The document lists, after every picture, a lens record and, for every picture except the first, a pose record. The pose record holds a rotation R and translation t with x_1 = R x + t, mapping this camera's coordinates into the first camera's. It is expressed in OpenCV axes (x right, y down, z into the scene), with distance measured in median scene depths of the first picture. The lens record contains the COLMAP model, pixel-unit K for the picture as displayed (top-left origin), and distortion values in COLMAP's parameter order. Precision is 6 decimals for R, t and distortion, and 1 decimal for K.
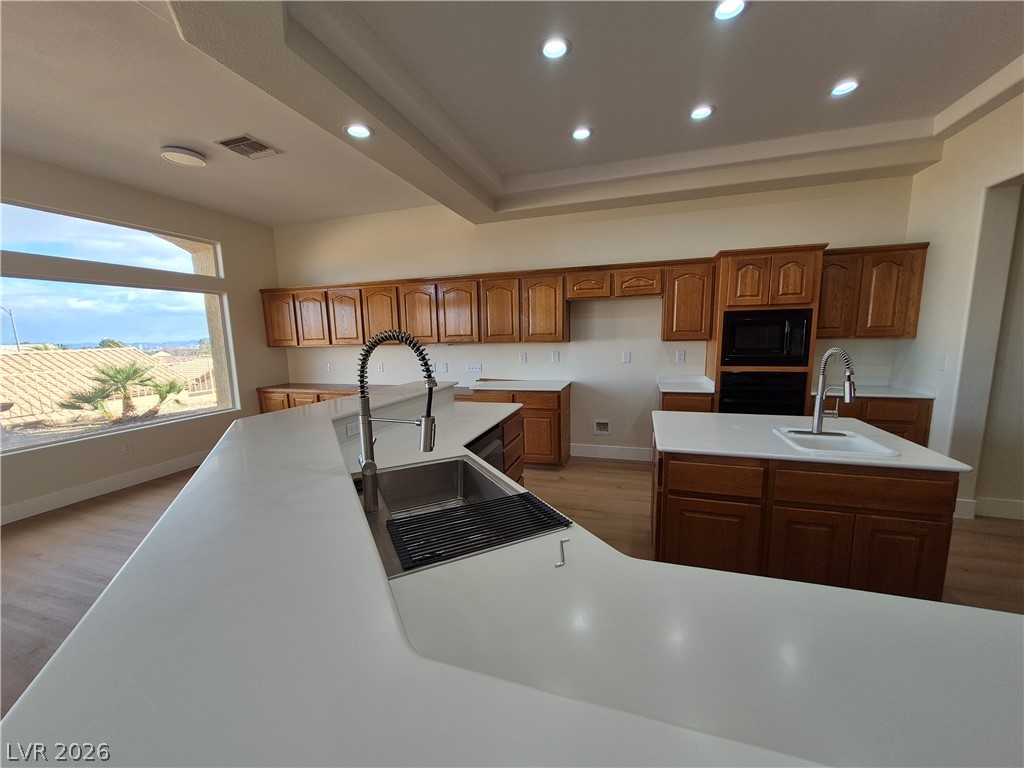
lens RADIAL K [[399.6, 0, 510.8], [0, 399.6, 391.8], [0, 0, 1]] dist [-0.002785, 0.000379]
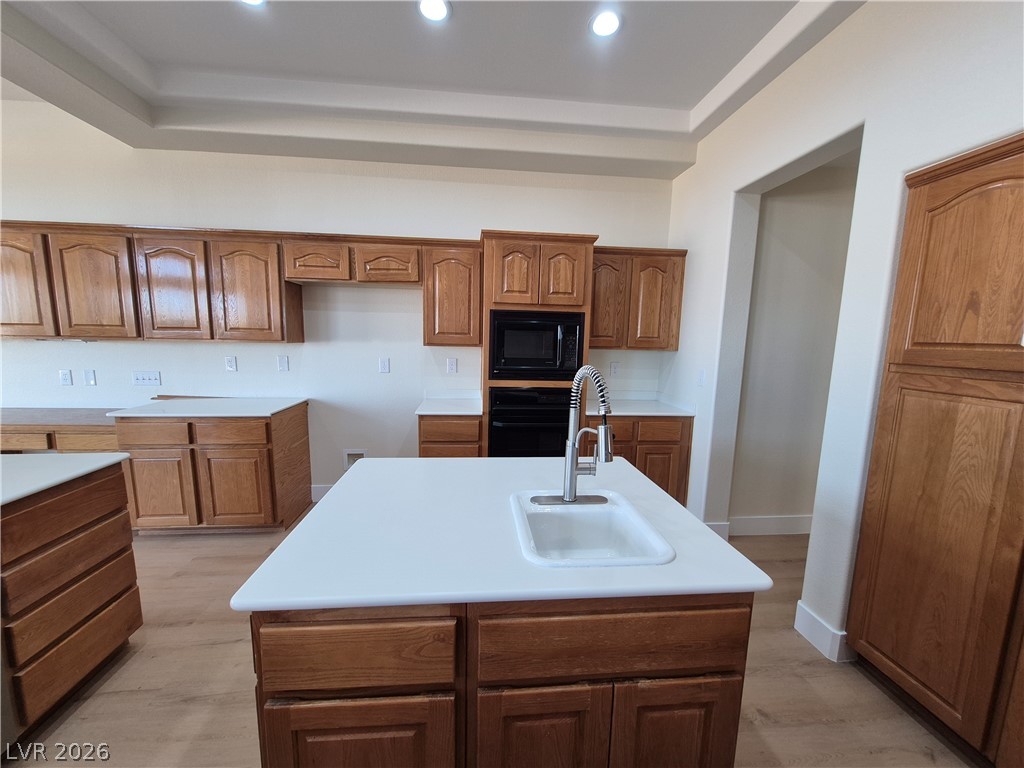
lens RADIAL K [[399.6, 0, 508.5], [0, 399.6, 390.1], [0, 0, 1]] dist [-0.002785, 0.000379]
pose [[0.918902, -0.012569, 0.394286, 0.239327], [0.015531, 0.999870, -0.004322, -0.038206], [-0.394180, 0.010096, 0.918978, 0.253459]]
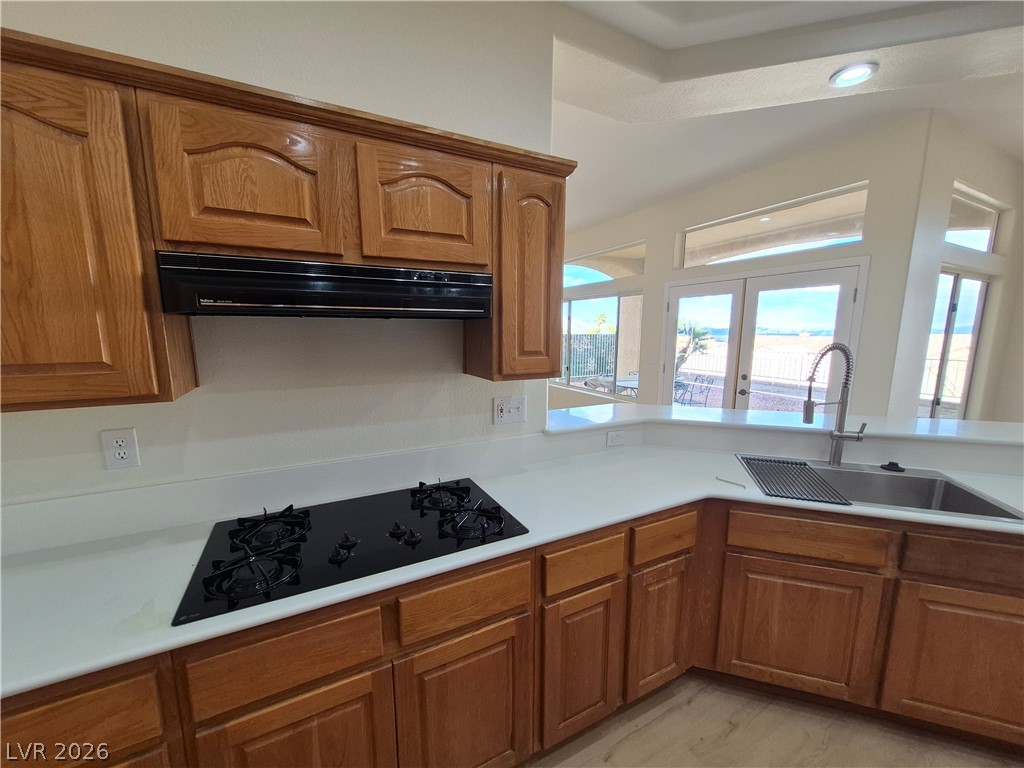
lens RADIAL K [[399.6, 0, 510.8], [0, 399.6, 390.8], [0, 0, 1]] dist [-0.002785, 0.000379]
pose [[-0.716626, 0.125665, -0.686043, 0.489026], [-0.087858, 0.959534, 0.267536, -0.083355], [0.691902, 0.251997, -0.676586, 0.371313]]
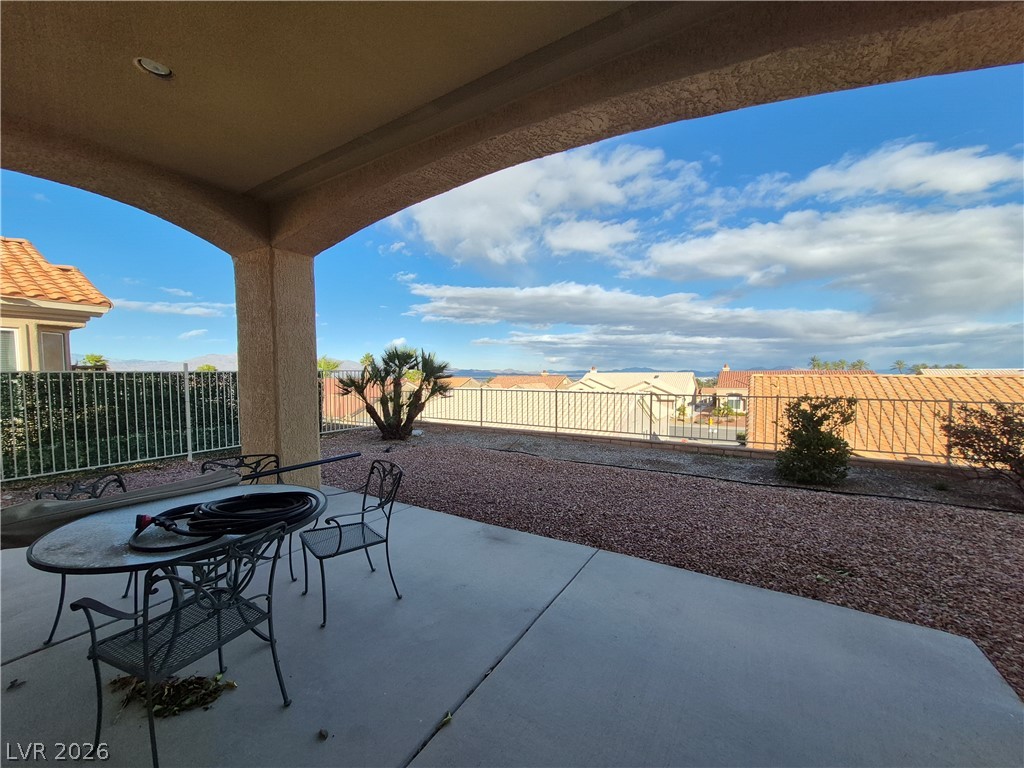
lens RADIAL K [[399.6, 0, 507.1], [0, 399.6, 404.1], [0, 0, 1]] dist [-0.002785, 0.000379]
pose [[-0.256225, 0.100960, -0.961330, -0.788725], [-0.128800, 0.982096, 0.137470, 0.033066], [0.957998, 0.159042, -0.238634, 0.095821]]
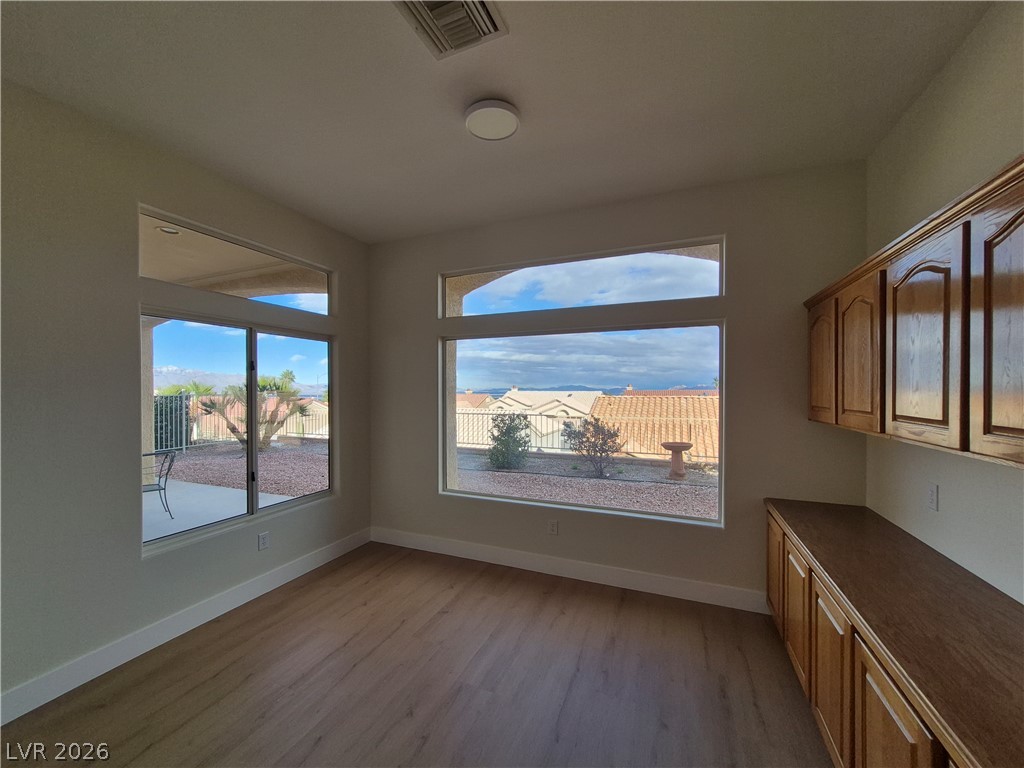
lens RADIAL K [[399.6, 0, 510.1], [0, 399.6, 396.0], [0, 0, 1]] dist [-0.002785, 0.000379]
pose [[-0.093165, 0.040068, -0.994844, -0.151450], [-0.139472, 0.988813, 0.052887, -0.166222], [0.985833, 0.143680, -0.086535, 0.991674]]
